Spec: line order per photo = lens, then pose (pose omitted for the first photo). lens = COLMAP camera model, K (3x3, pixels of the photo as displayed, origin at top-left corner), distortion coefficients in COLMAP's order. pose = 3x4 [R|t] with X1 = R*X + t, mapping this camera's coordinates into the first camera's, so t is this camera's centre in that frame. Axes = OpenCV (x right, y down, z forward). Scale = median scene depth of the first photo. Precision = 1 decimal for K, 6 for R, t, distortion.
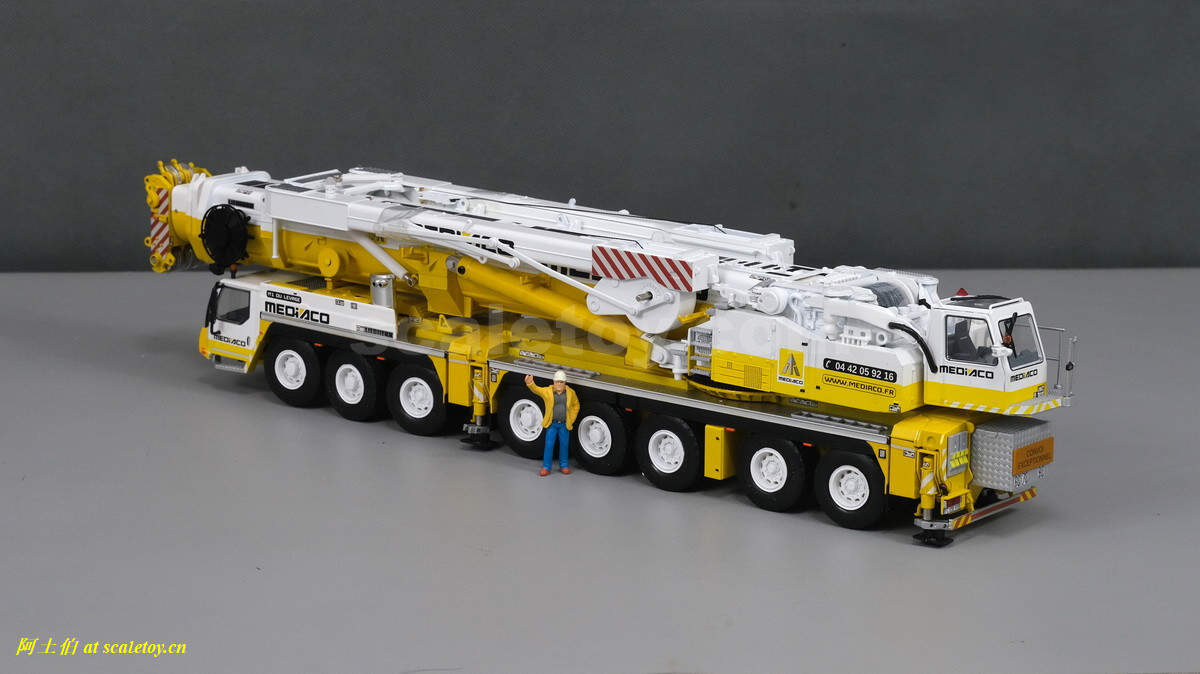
lens RADIAL K [[3398.7, 0, 600.0], [0, 3398.7, 337.0], [0, 0, 1]] dist [0.087042, -12.928366]
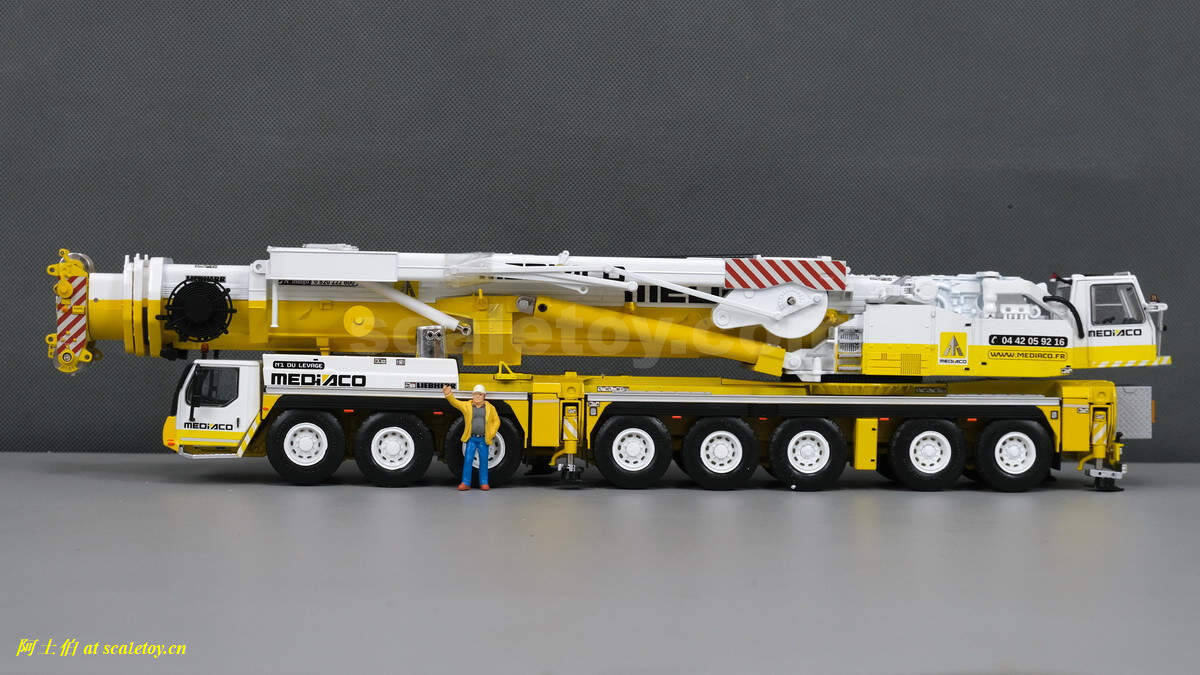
lens RADIAL K [[3398.7, 0, 600.0], [0, 3398.7, 337.5], [0, 0, 1]] dist [0.087042, -12.928366]
pose [[0.712868, -0.012644, 0.701184, -0.752232], [0.146998, 0.980320, -0.131770, 0.126509], [-0.685719, 0.197008, 0.700698, 0.316812]]
